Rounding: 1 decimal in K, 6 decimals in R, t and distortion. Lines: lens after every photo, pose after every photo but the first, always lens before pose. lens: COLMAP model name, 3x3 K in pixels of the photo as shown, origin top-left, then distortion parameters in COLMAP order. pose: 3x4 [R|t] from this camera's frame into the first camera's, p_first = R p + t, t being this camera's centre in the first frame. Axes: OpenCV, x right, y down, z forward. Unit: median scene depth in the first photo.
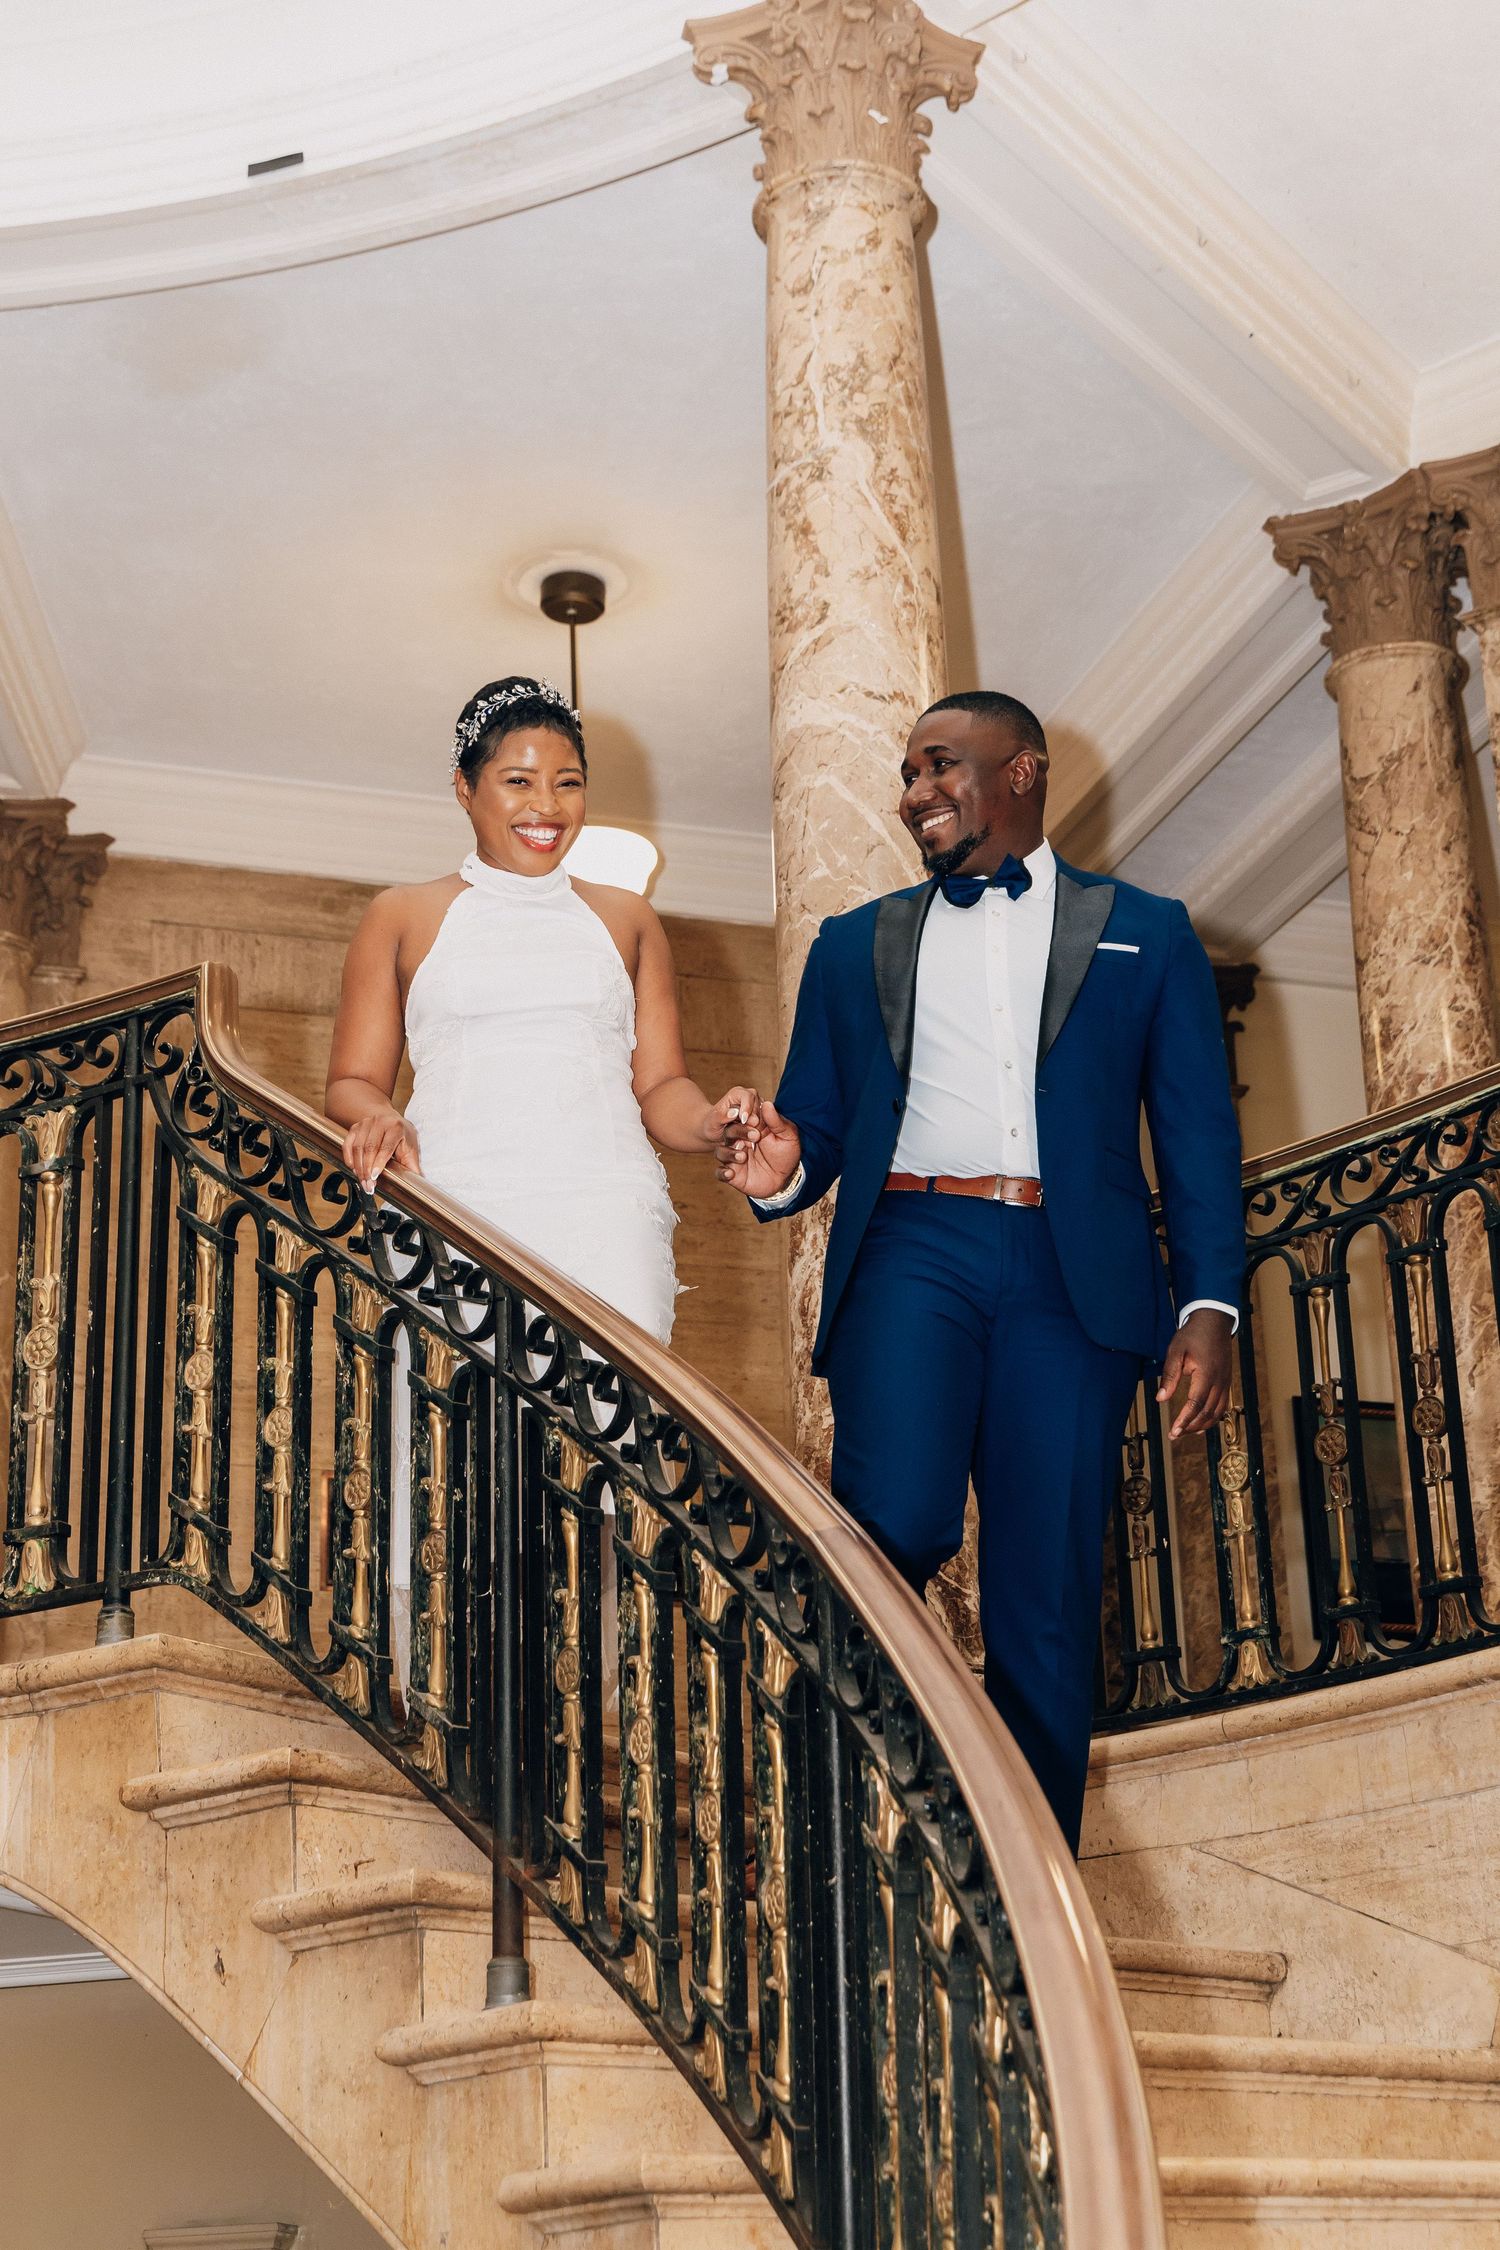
lens RADIAL K [[3533.1, 0, 748.8], [0, 3533.1, 1063.3], [0, 0, 1]] dist [0.018255, 0.116642]
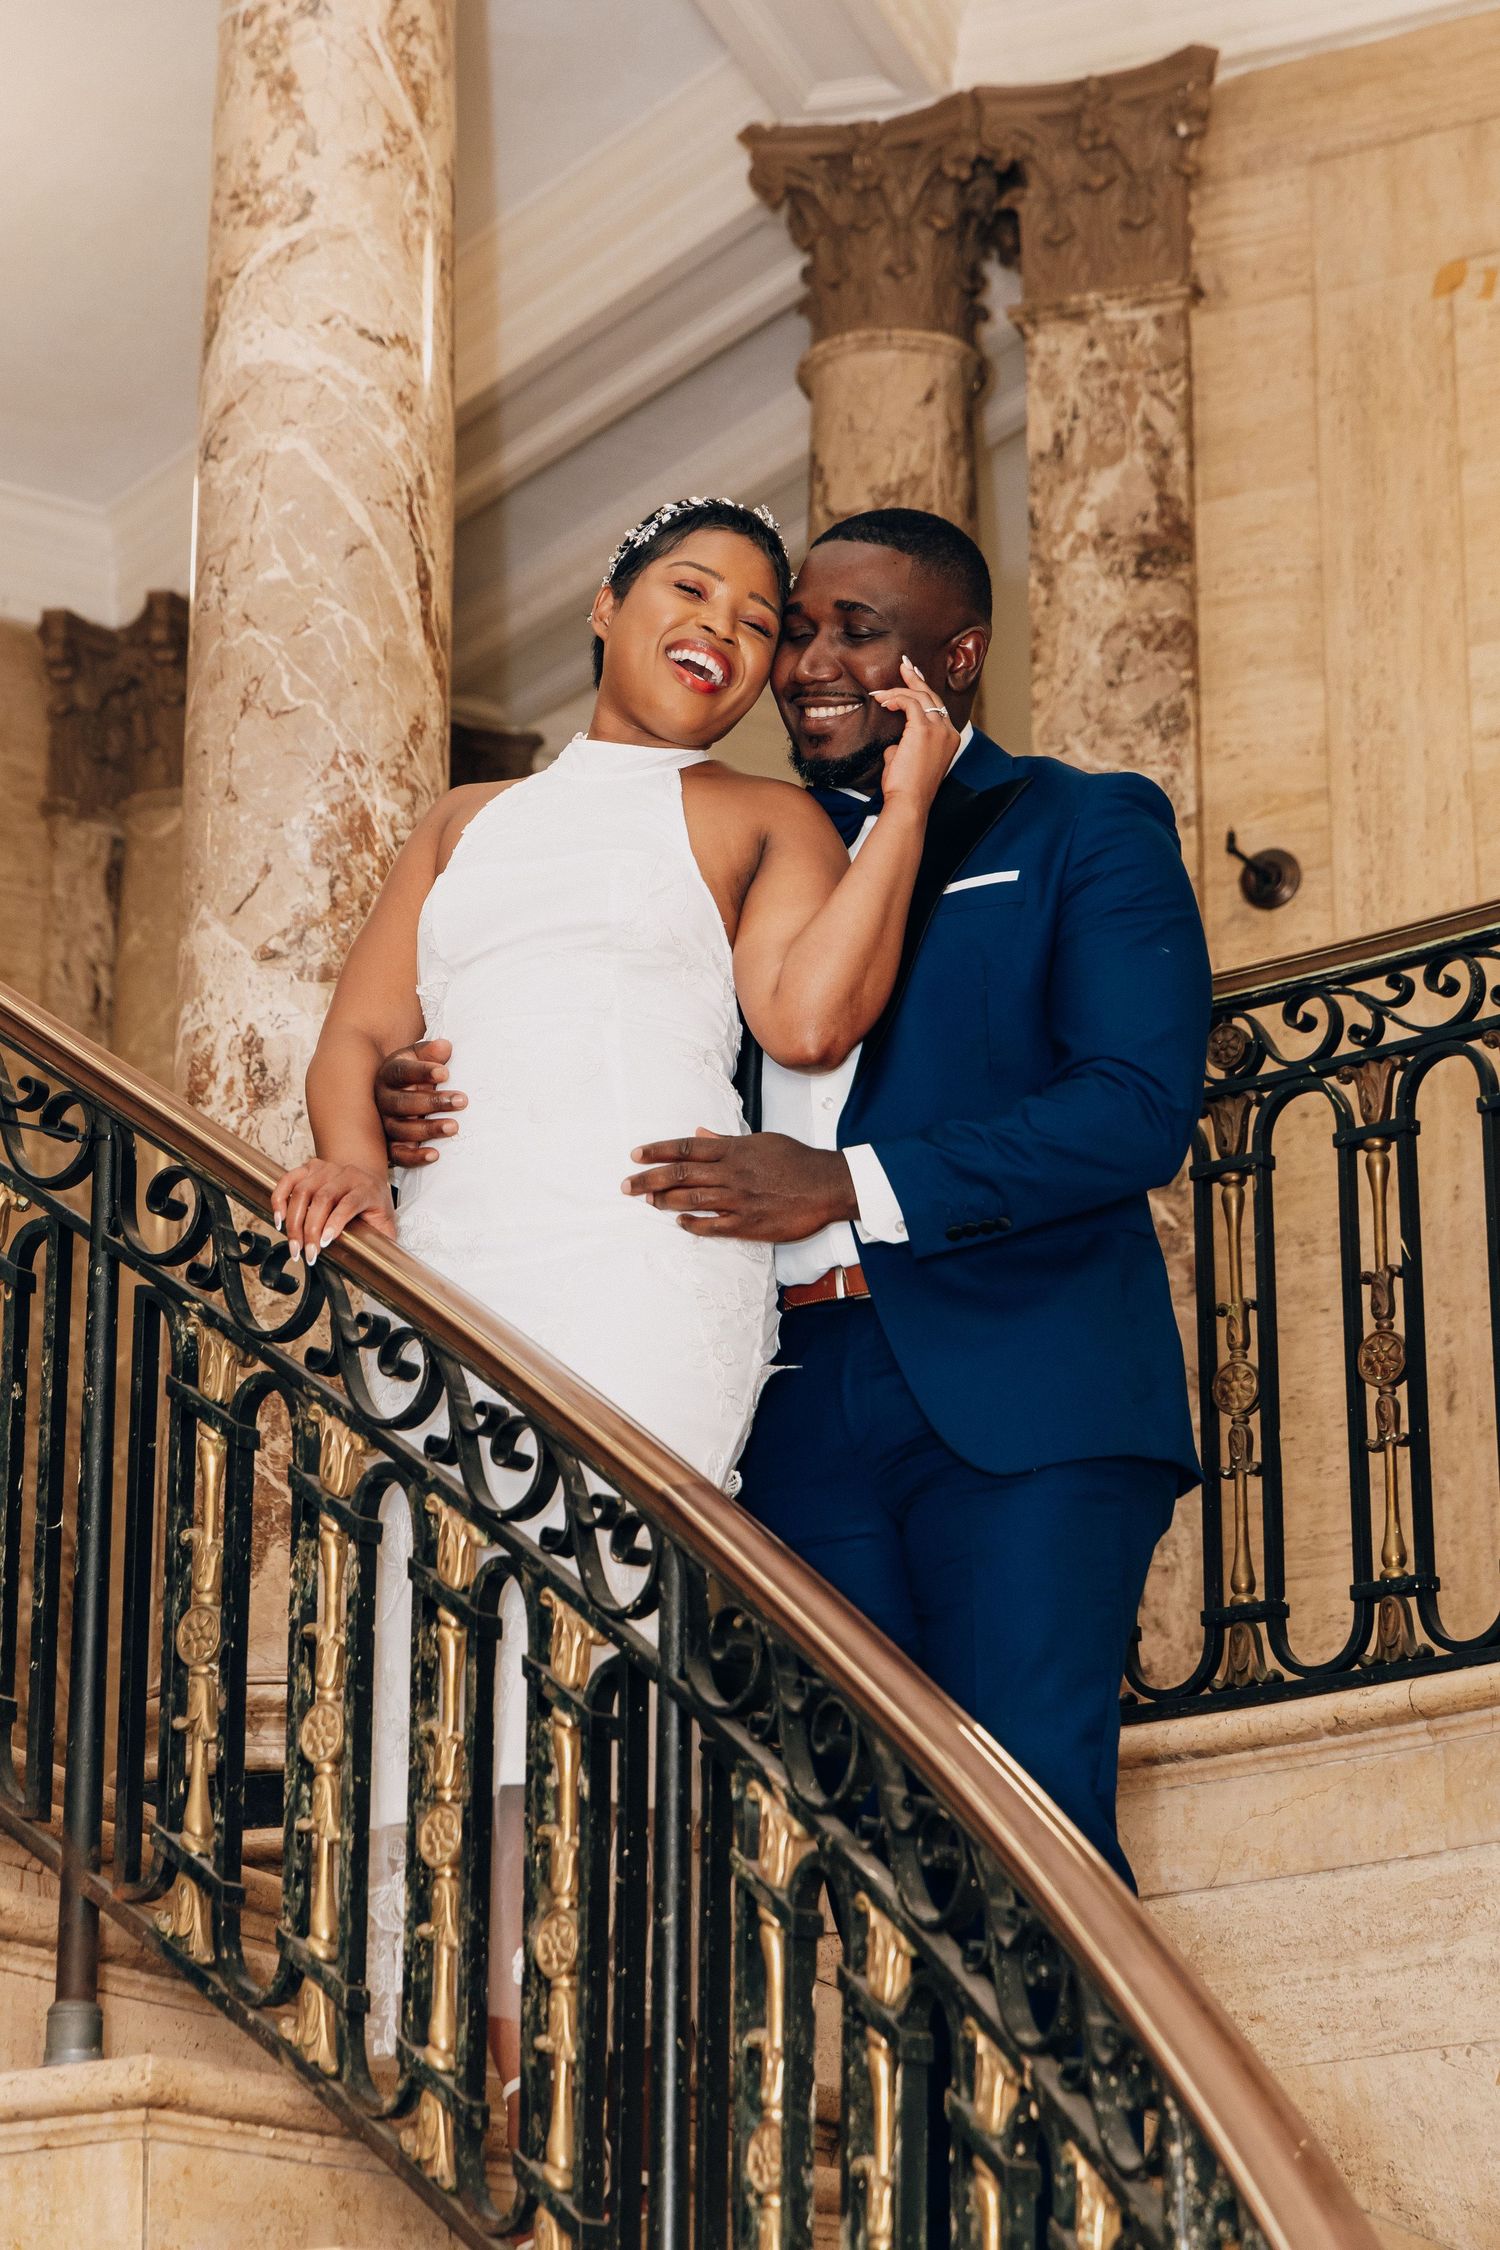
lens RADIAL K [[5540.9, 0, 751.6], [0, 5540.9, 1027.8], [0, 0, 1]] dist [0.016529, 0.424620]
pose [[0.959711, 0.117940, 0.255038, -0.157392], [-0.127495, 0.991613, 0.021205, 0.001029], [-0.250398, -0.052866, 0.966699, -0.107943]]
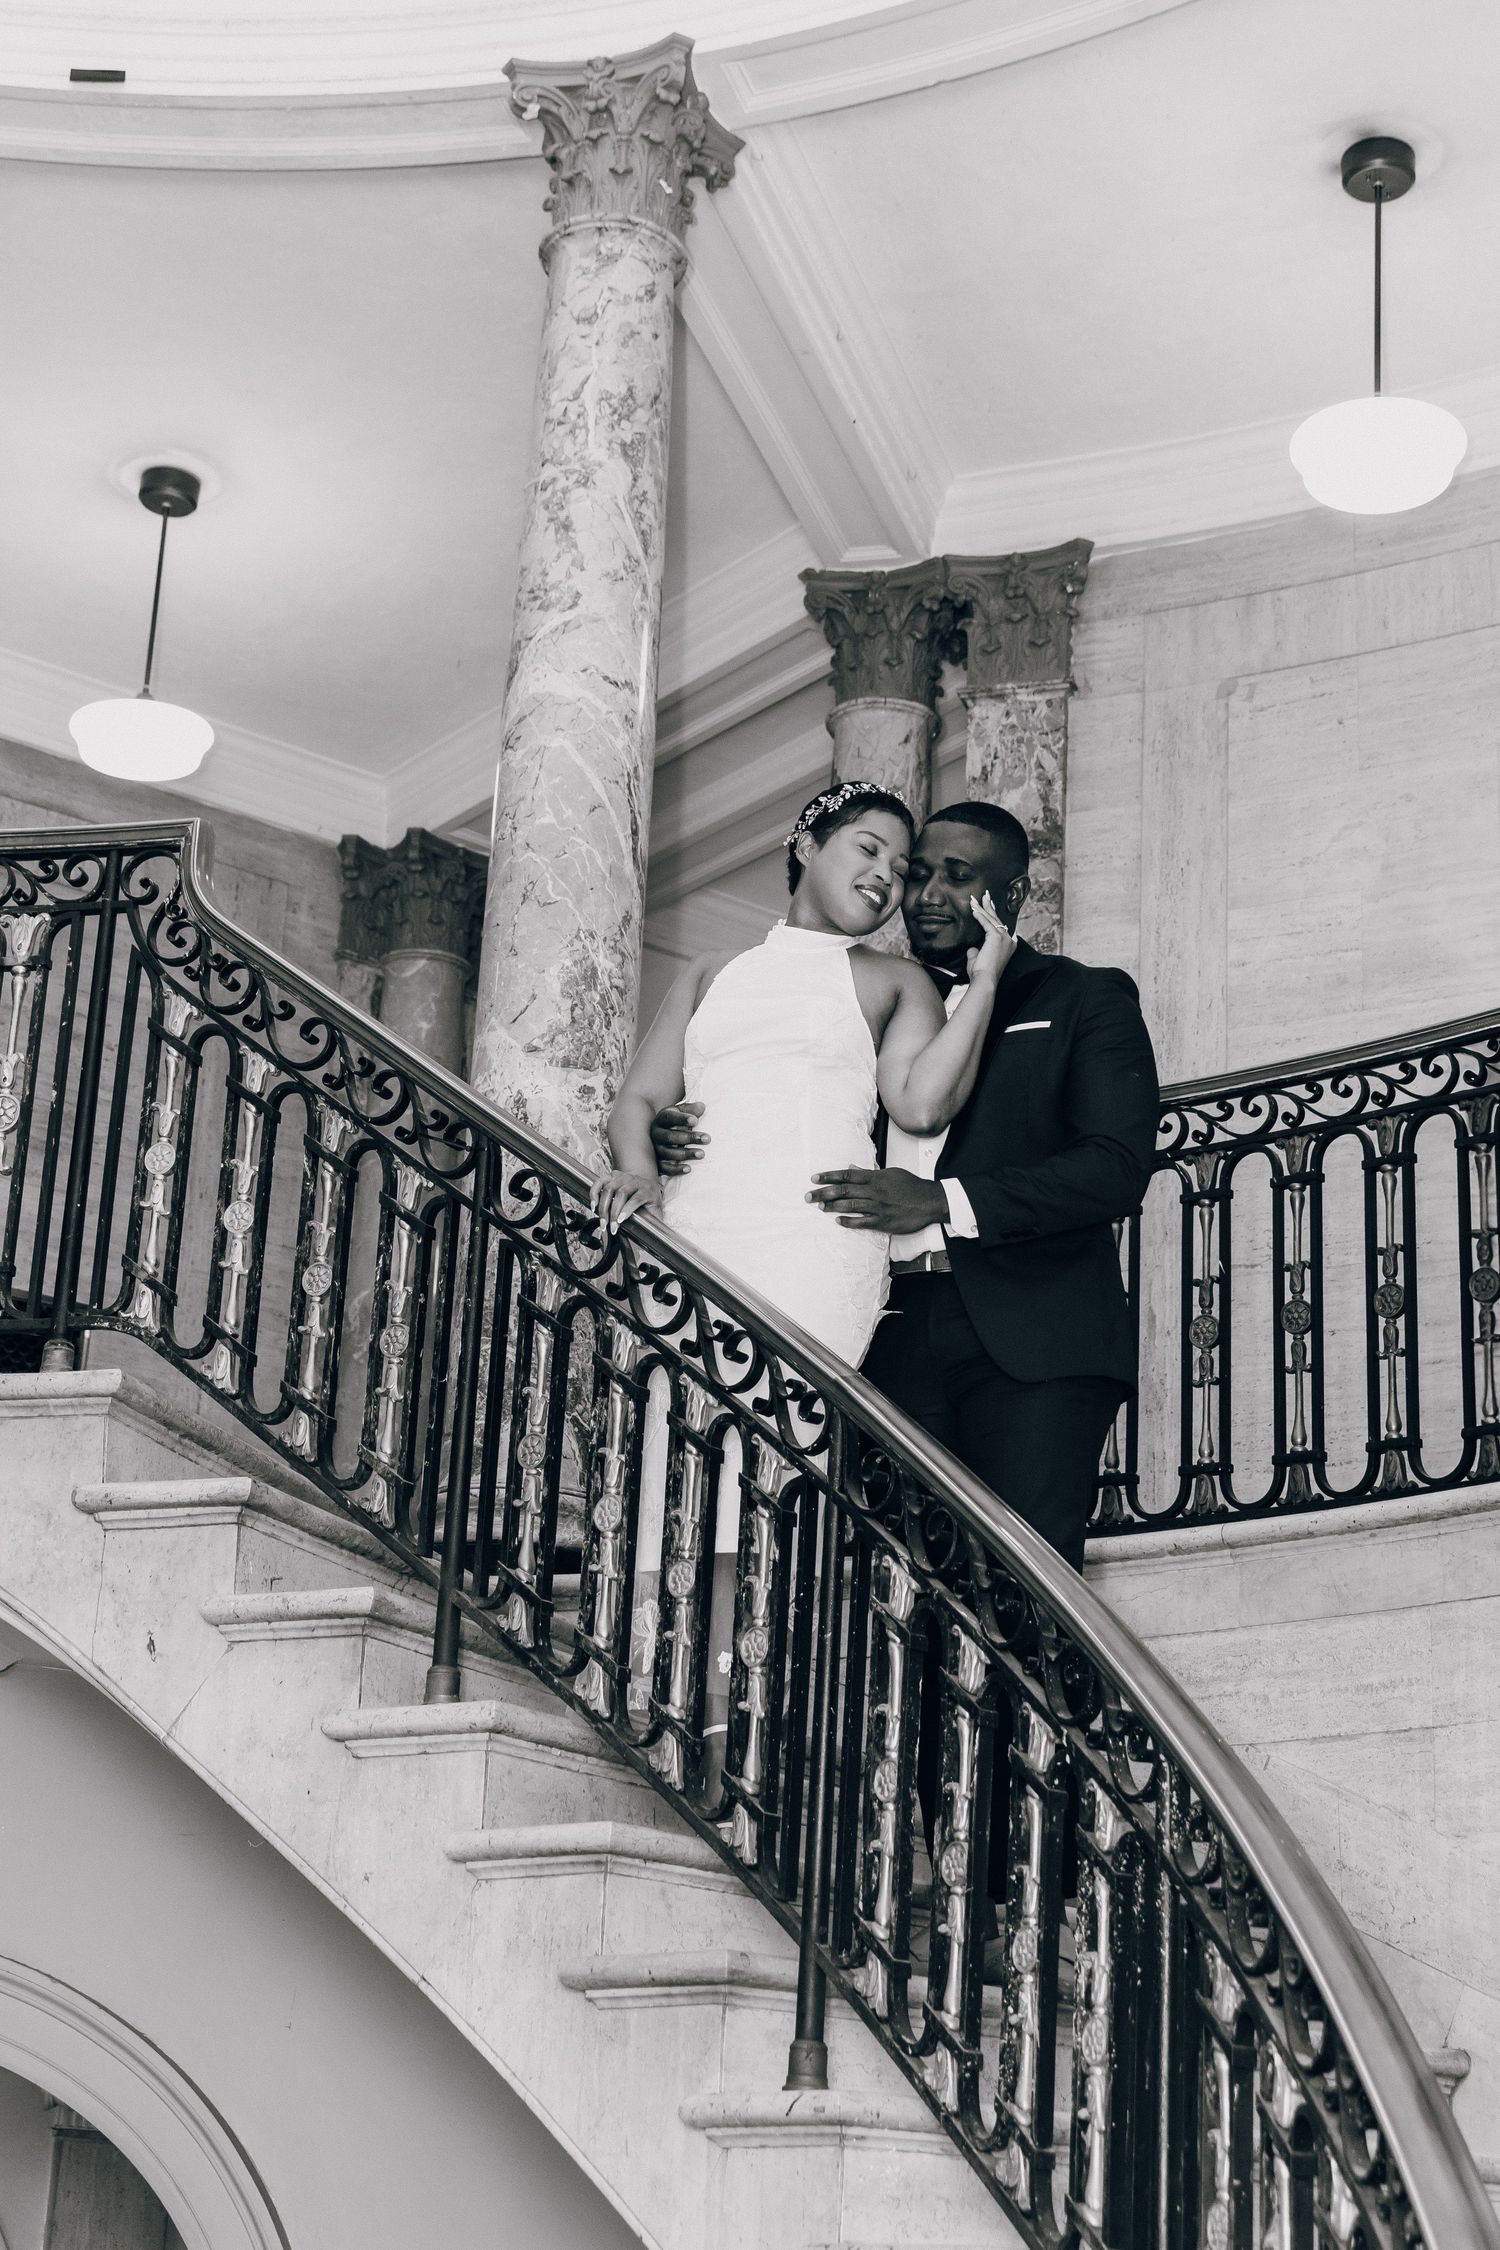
lens RADIAL K [[3387.9, 0, 744.3], [0, 3387.9, 1073.5], [0, 0, 1]] dist [0.022721, 0.046655]
pose [[0.945110, 0.180242, 0.272545, -0.204835], [-0.188372, 0.982091, 0.003736, 0.012402], [-0.266990, -0.054871, 0.962136, -0.110320]]
